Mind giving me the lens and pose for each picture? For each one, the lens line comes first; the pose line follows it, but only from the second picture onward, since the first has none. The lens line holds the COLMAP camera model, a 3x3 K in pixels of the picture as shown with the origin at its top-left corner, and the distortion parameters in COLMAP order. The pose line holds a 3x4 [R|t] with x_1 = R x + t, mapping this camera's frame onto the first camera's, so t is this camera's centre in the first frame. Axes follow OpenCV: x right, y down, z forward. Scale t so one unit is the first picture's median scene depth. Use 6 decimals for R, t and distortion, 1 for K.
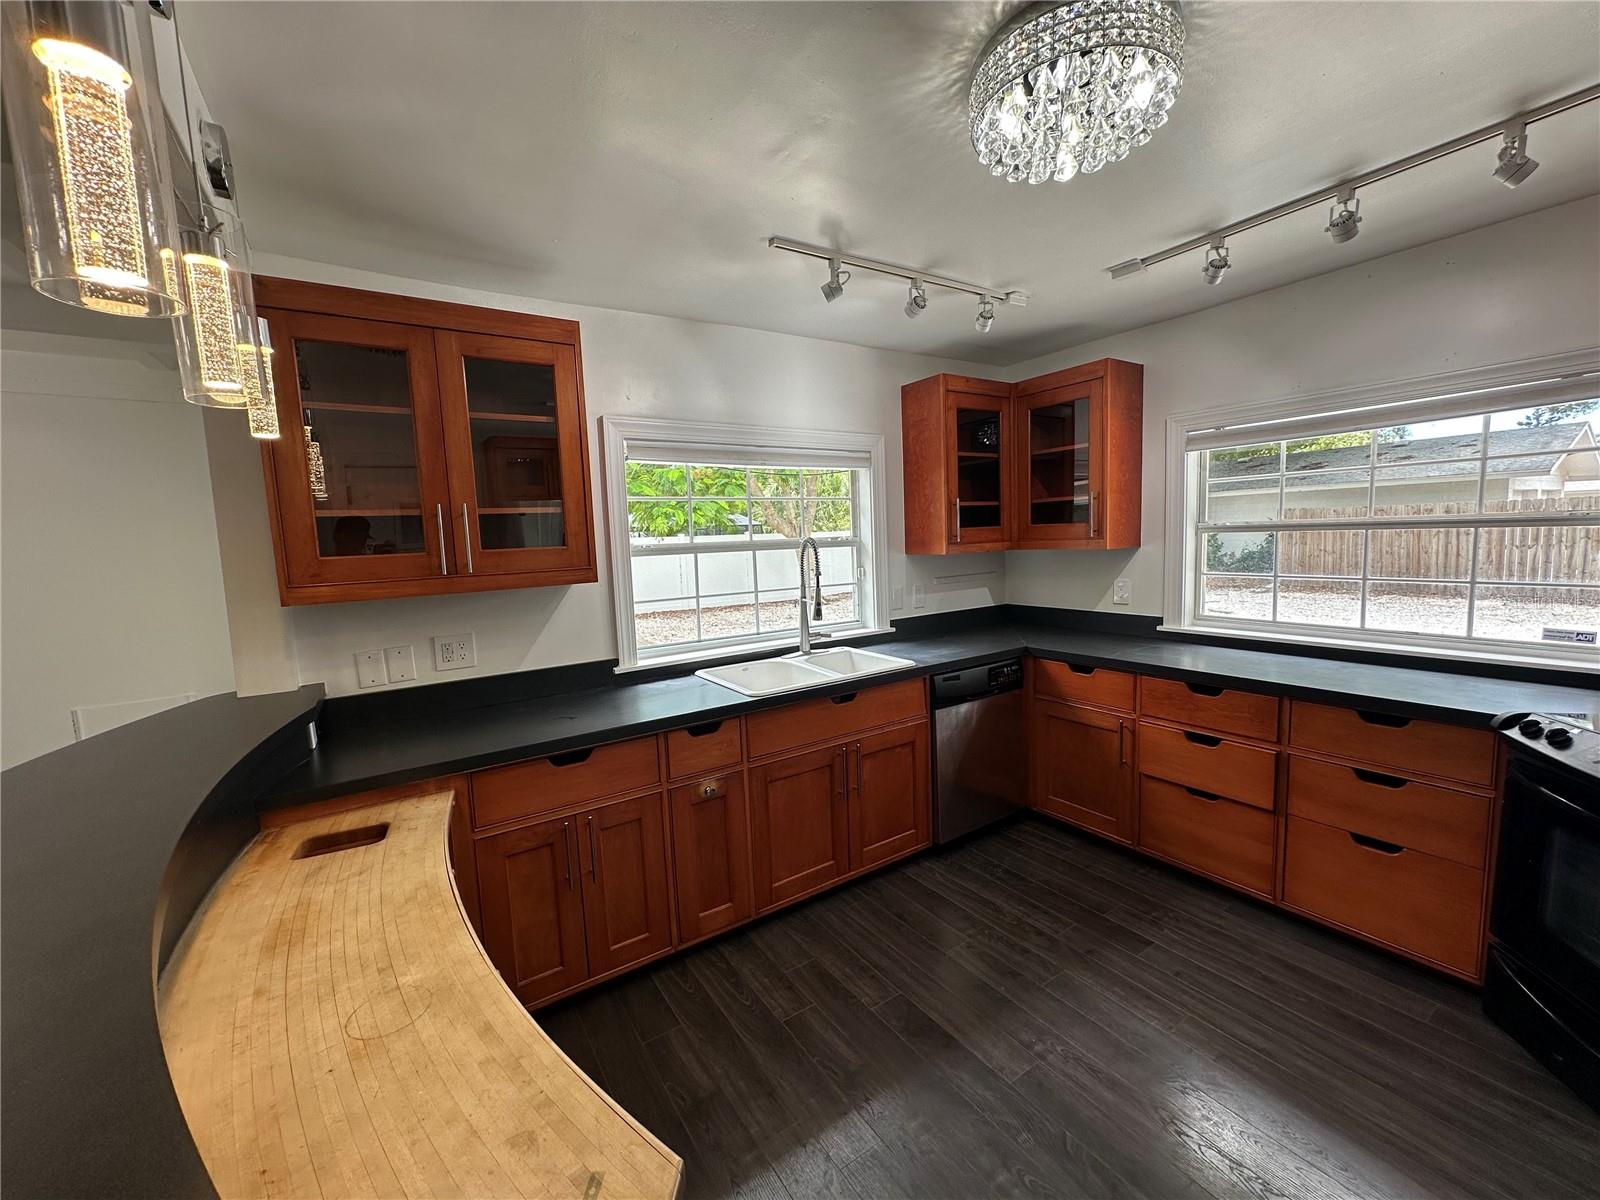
lens RADIAL K [[637.3, 0, 800.1], [0, 637.3, 599.1], [0, 0, 1]] dist [-0.003899, 0.000490]
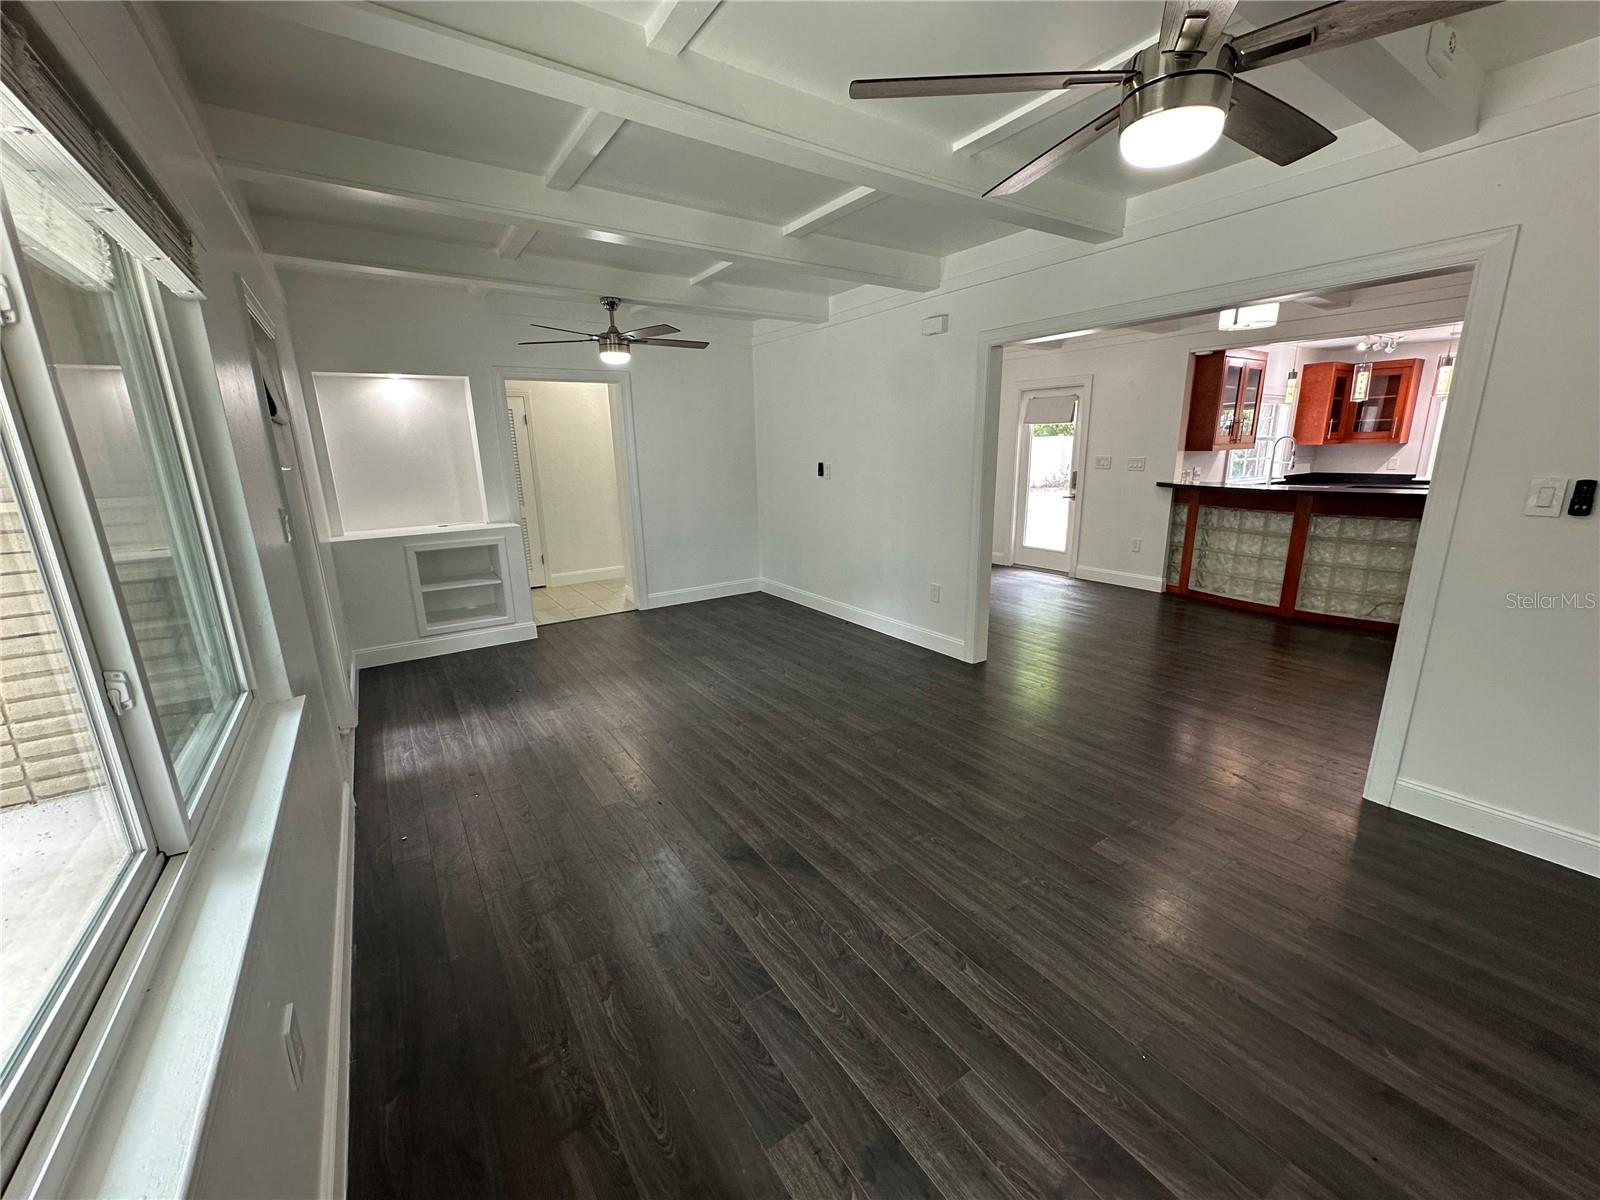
lens RADIAL K [[637.3, 0, 799.4], [0, 637.3, 607.7], [0, 0, 1]] dist [-0.003899, 0.000490]
pose [[0.999748, 0.015071, 0.016629, -1.947962], [-0.017404, 0.988458, 0.150495, 0.228441], [-0.014169, -0.150746, 0.988471, -1.510210]]
